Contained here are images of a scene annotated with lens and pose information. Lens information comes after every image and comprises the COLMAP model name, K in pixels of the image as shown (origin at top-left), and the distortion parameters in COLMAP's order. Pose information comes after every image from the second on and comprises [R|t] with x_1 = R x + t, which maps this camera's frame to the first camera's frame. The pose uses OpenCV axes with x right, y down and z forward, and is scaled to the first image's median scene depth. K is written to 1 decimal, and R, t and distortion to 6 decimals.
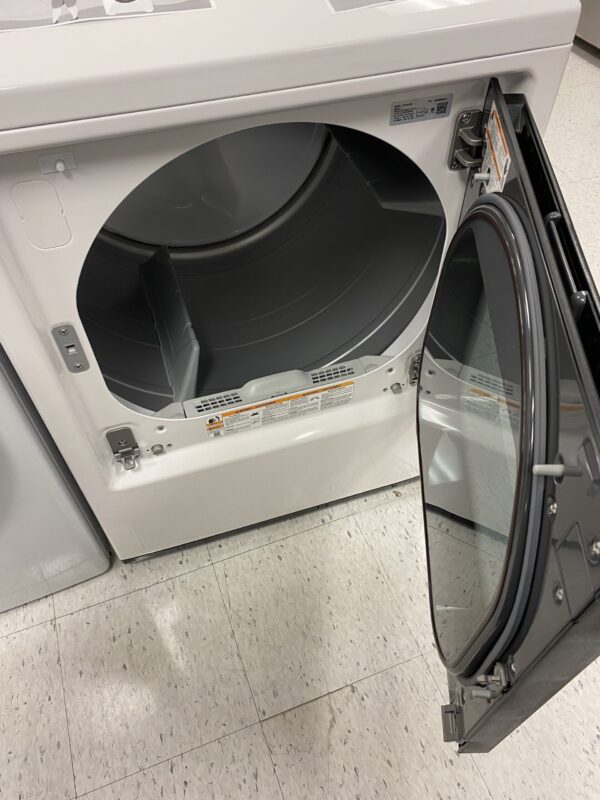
lens RADIAL K [[614.0, 0, 306.0], [0, 614.0, 414.3], [0, 0, 1]] dist [0.027851, -0.046078]
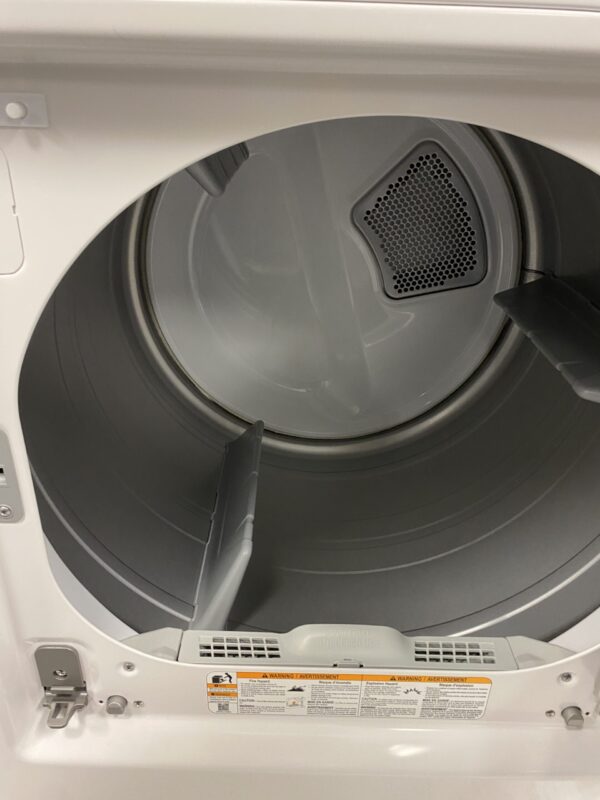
lens RADIAL K [[614.0, 0, 296.4], [0, 614.0, 398.6], [0, 0, 1]] dist [0.027851, -0.046078]
pose [[0.947831, 0.170512, -0.269337, 0.019773], [-0.267984, 0.883775, -0.383572, -0.018229], [0.172630, 0.435739, 0.883363, 0.396872]]
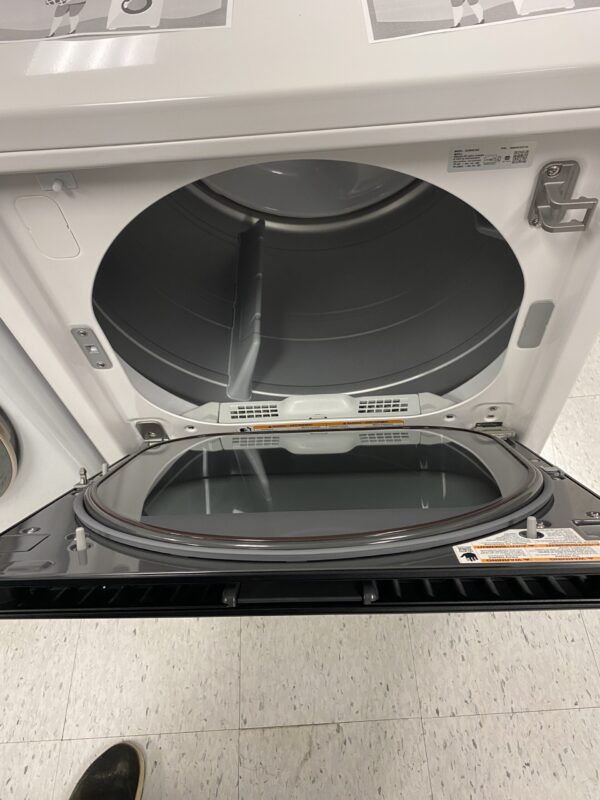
lens RADIAL K [[614.0, 0, 305.0], [0, 614.0, 401.6], [0, 0, 1]] dist [0.027851, -0.046078]
pose [[0.946766, 0.219568, -0.235423, 0.147261], [-0.195257, 0.973094, 0.122322, -0.162563], [0.255947, -0.069843, 0.964165, 0.104084]]
